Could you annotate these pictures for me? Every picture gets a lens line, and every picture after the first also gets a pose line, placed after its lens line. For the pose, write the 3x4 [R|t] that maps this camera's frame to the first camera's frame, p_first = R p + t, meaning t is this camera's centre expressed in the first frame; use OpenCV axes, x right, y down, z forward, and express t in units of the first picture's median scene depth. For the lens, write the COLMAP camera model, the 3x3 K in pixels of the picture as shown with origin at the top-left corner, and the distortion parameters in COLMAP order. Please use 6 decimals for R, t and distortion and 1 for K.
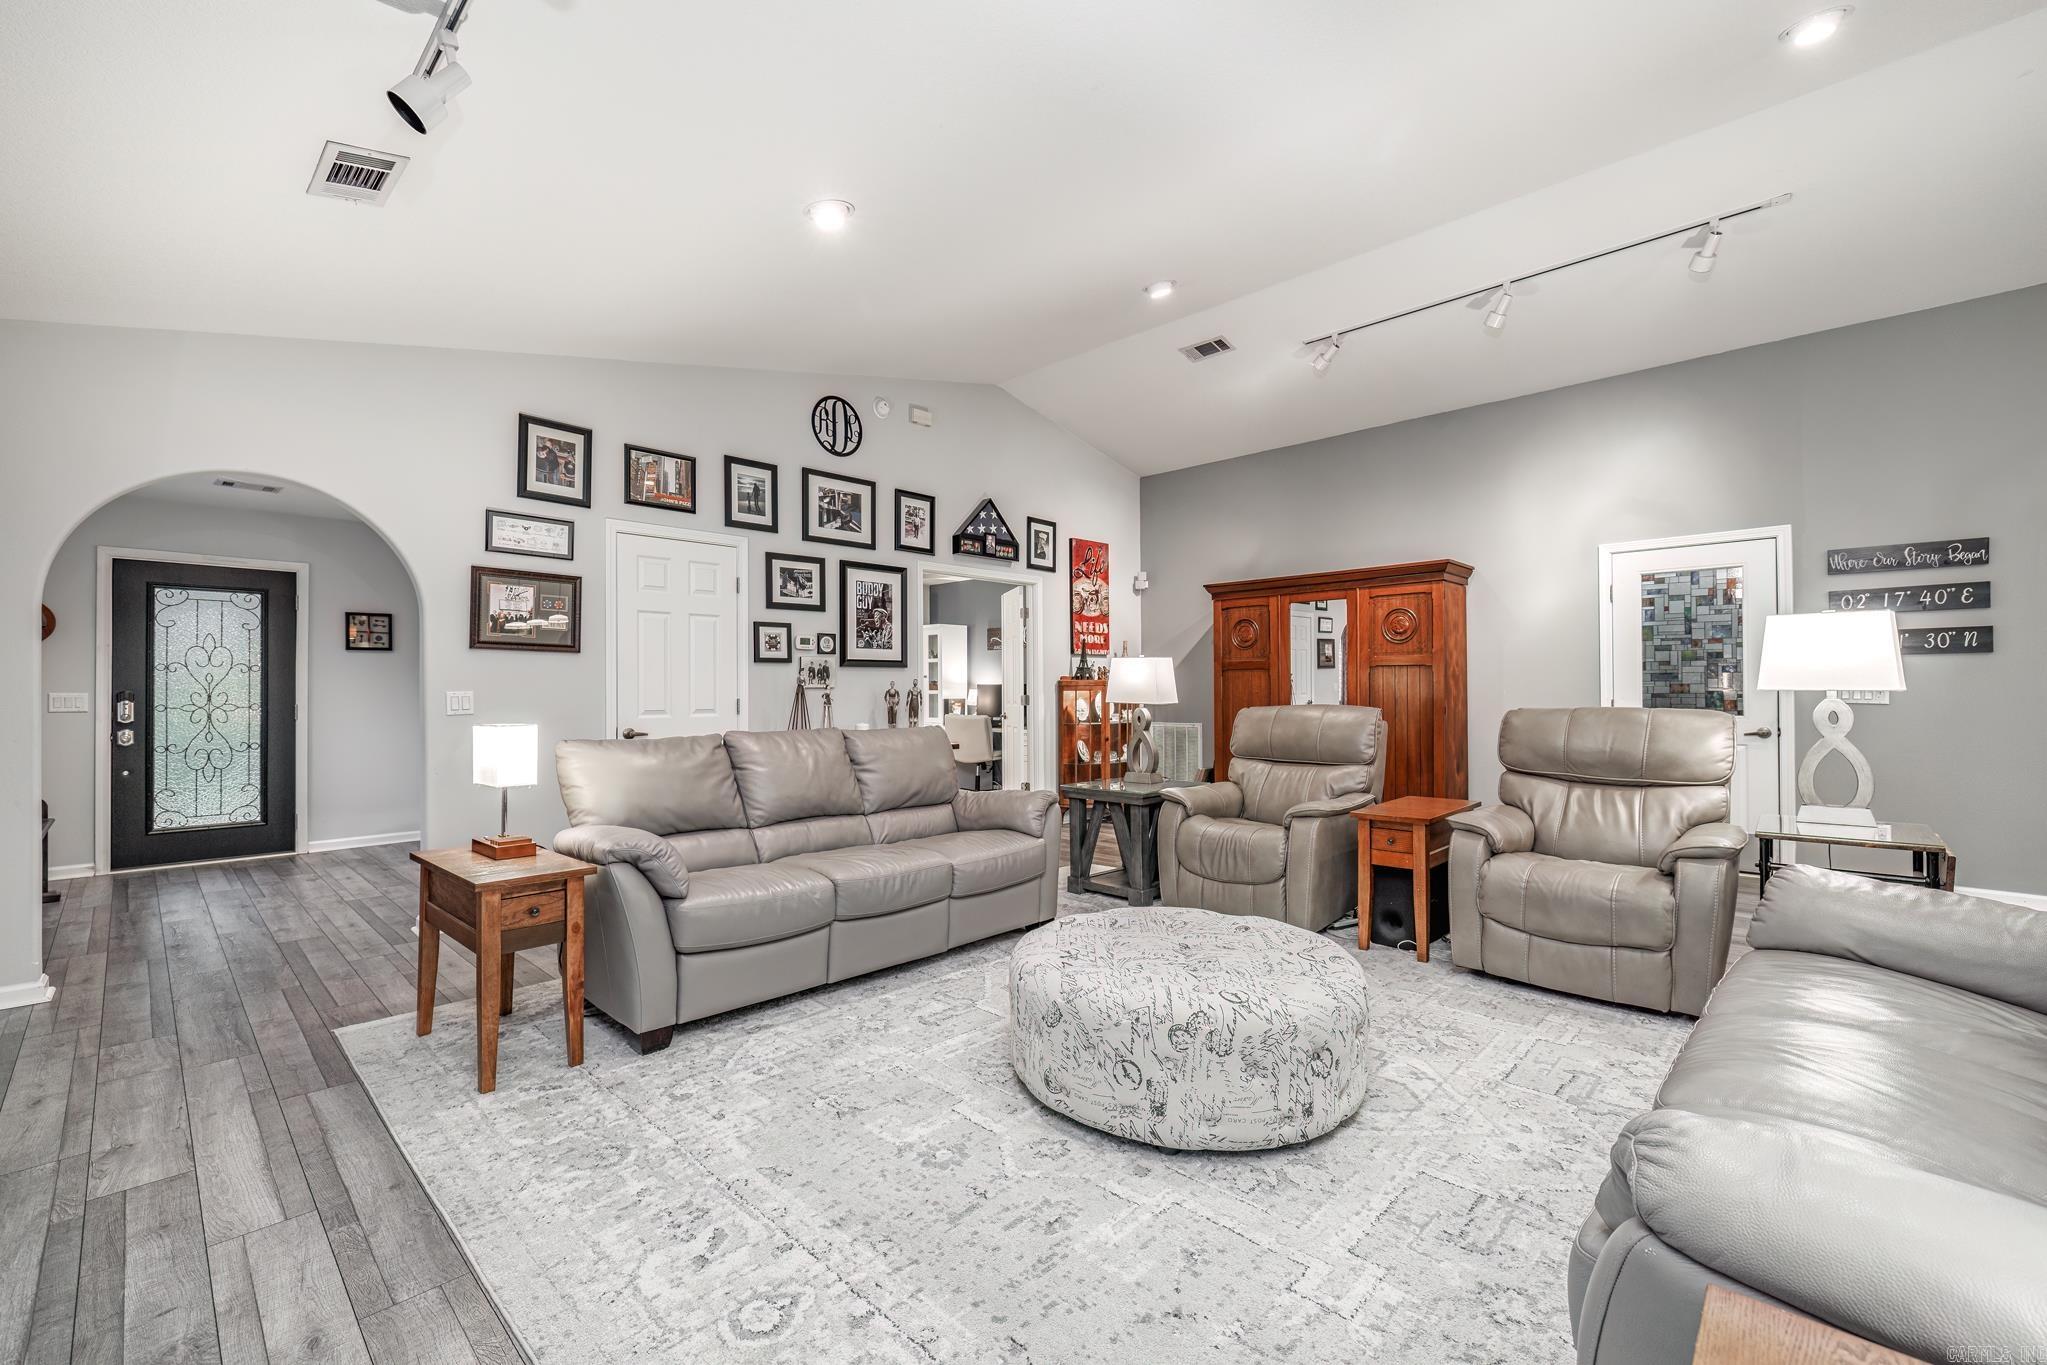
lens RADIAL K [[861.4, 0, 1016.6], [0, 861.4, 681.9], [0, 0, 1]] dist [-0.000910, -0.000217]
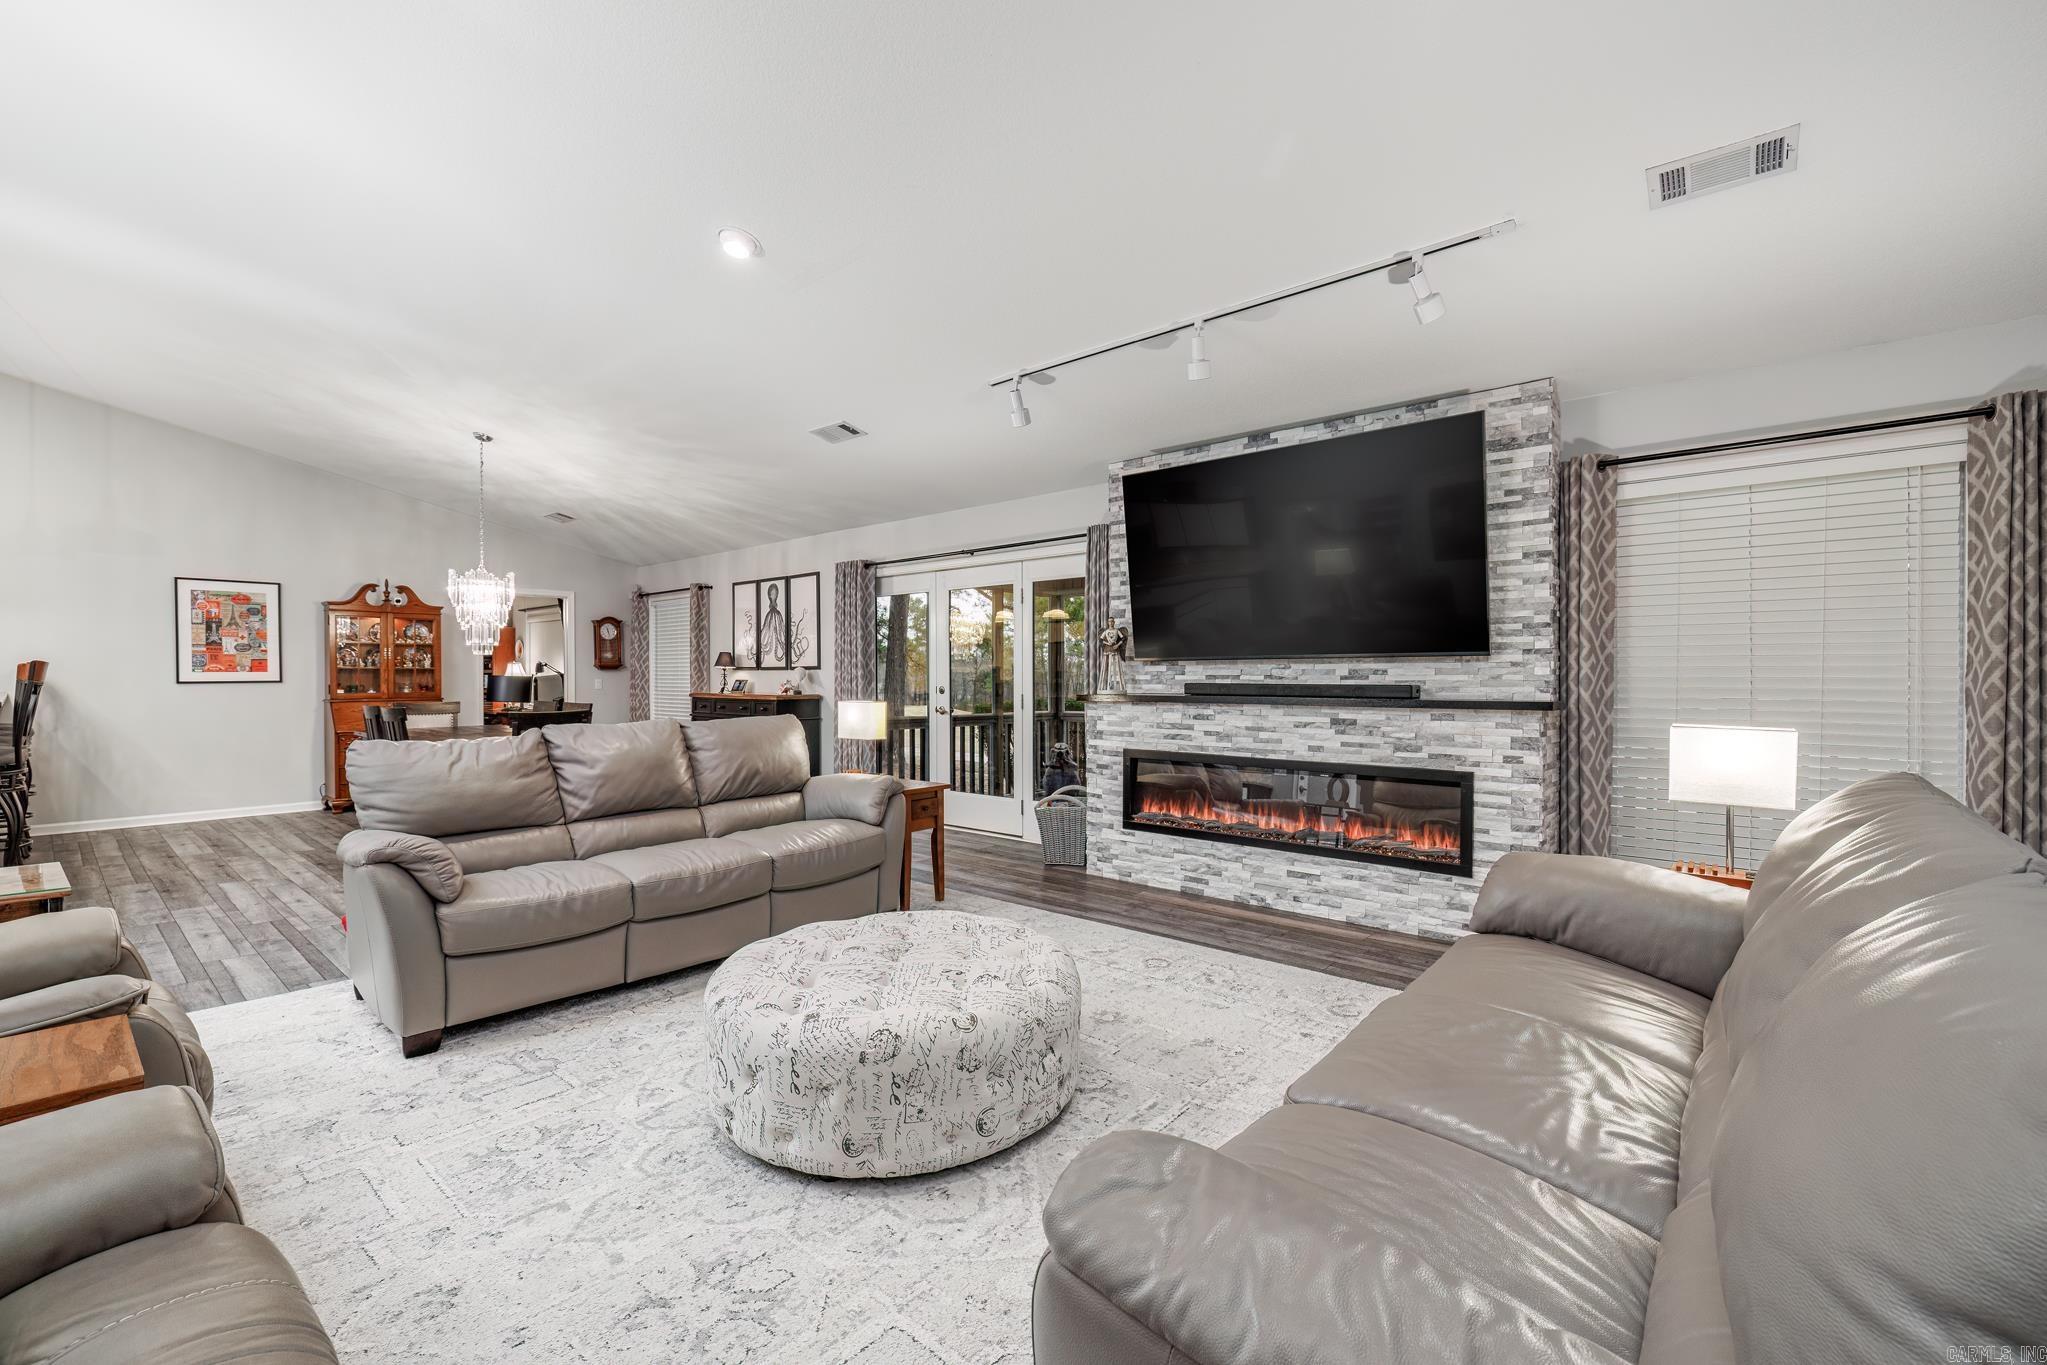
lens RADIAL K [[861.4, 0, 1011.9], [0, 861.4, 679.4], [0, 0, 1]] dist [-0.000910, -0.000217]
pose [[-0.998808, 0.005267, -0.048519, 0.052496], [0.005592, 0.999963, -0.006581, 0.004234], [0.048482, -0.006844, -0.998801, 0.926858]]
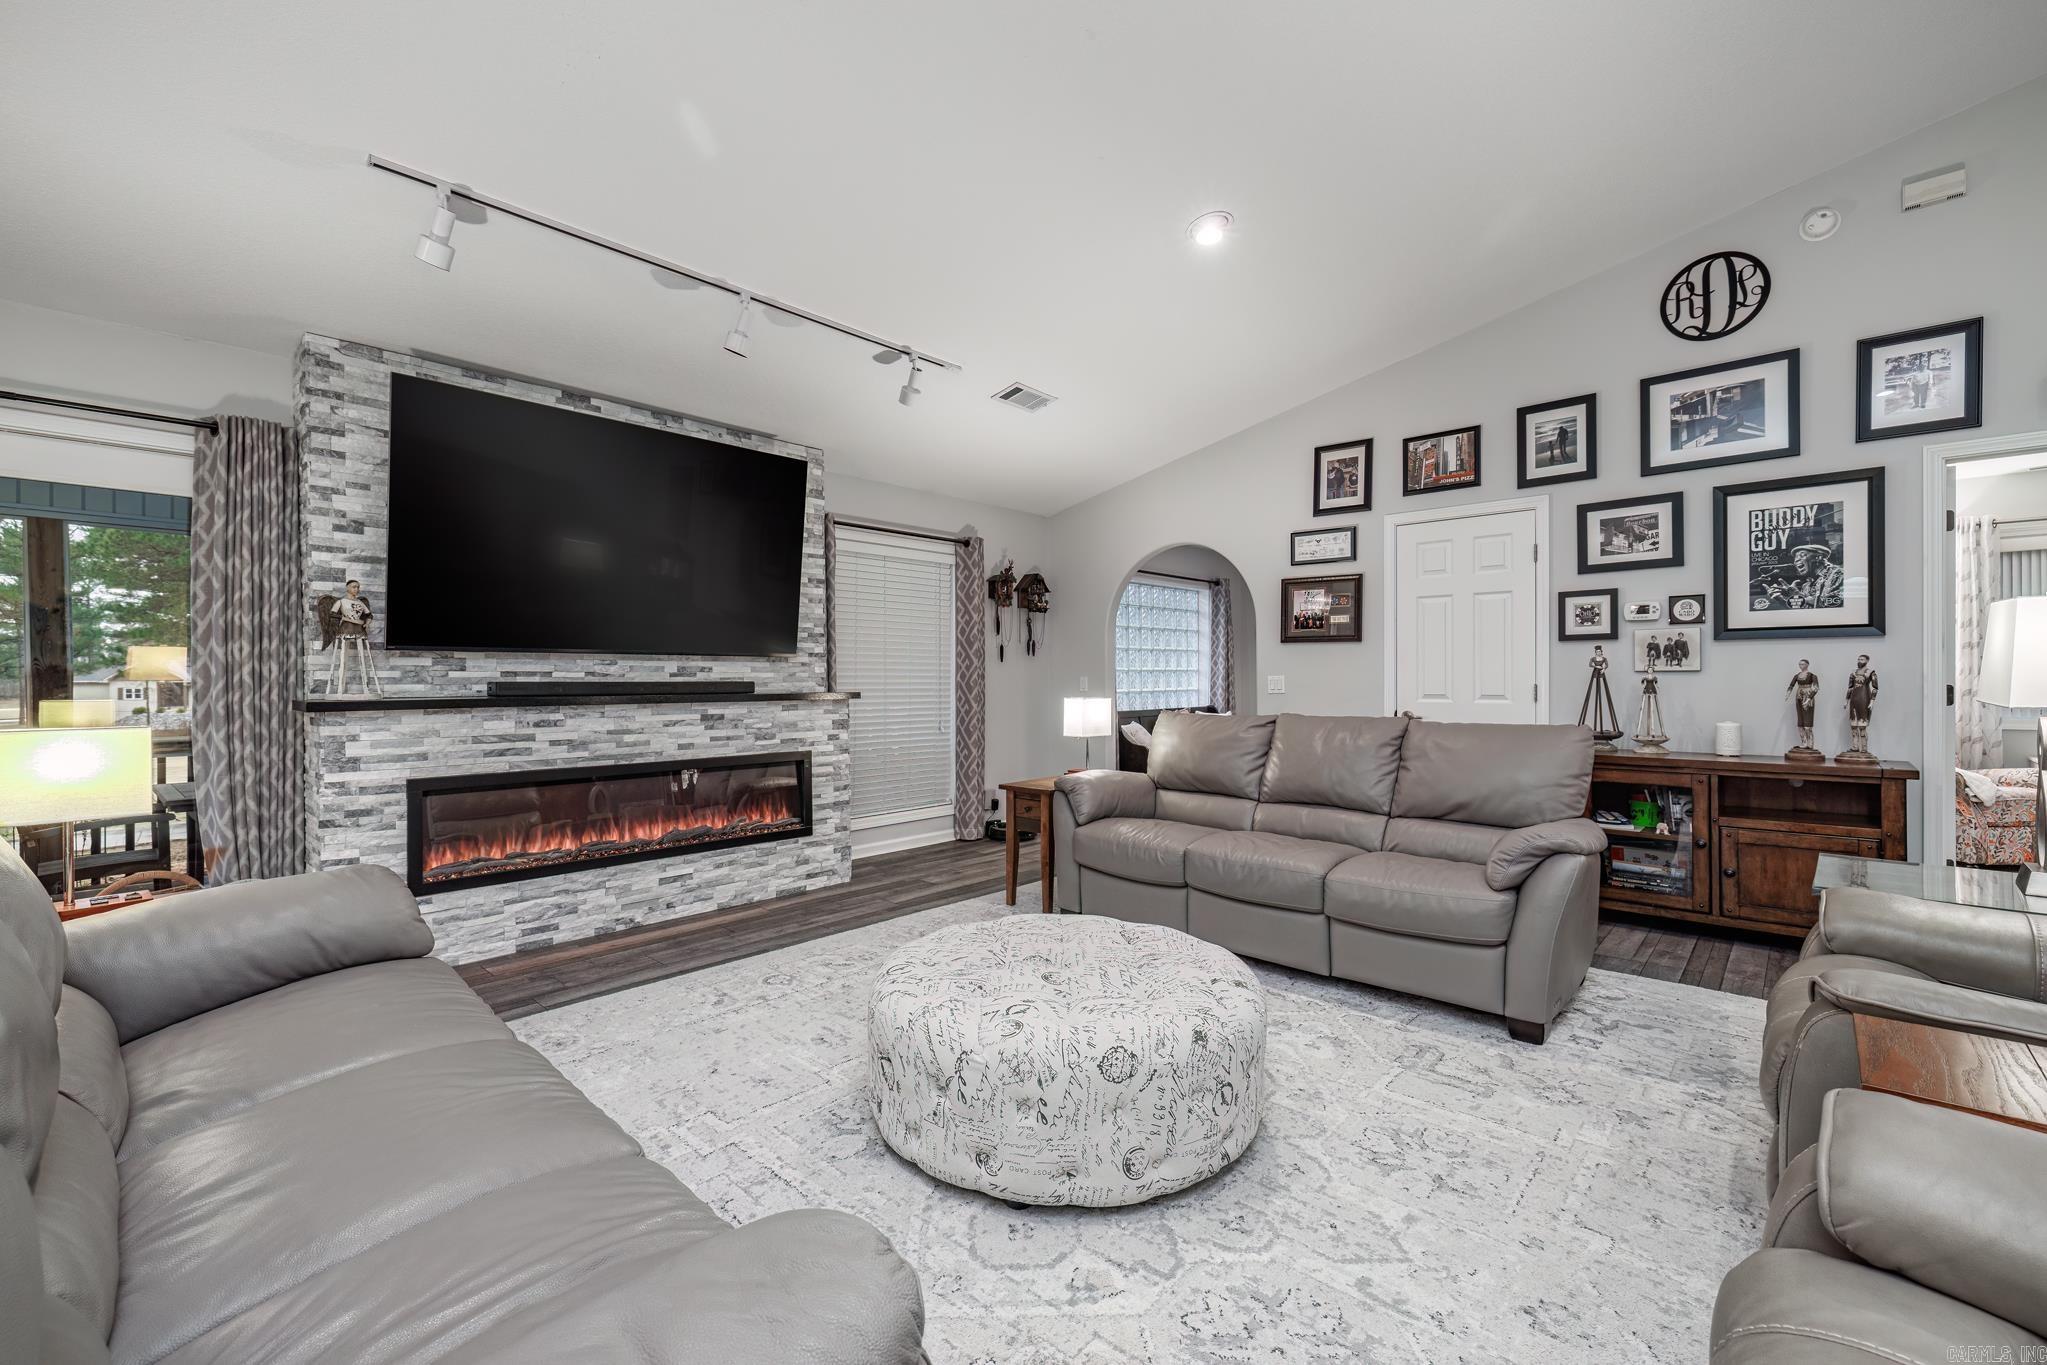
lens RADIAL K [[861.4, 0, 1015.8], [0, 861.4, 679.2], [0, 0, 1]] dist [-0.000910, -0.000217]
pose [[0.019226, 0.005133, -0.999802, 0.513556], [0.013083, 0.999900, 0.005385, 0.002941], [0.999730, -0.013184, 0.019156, 0.443868]]
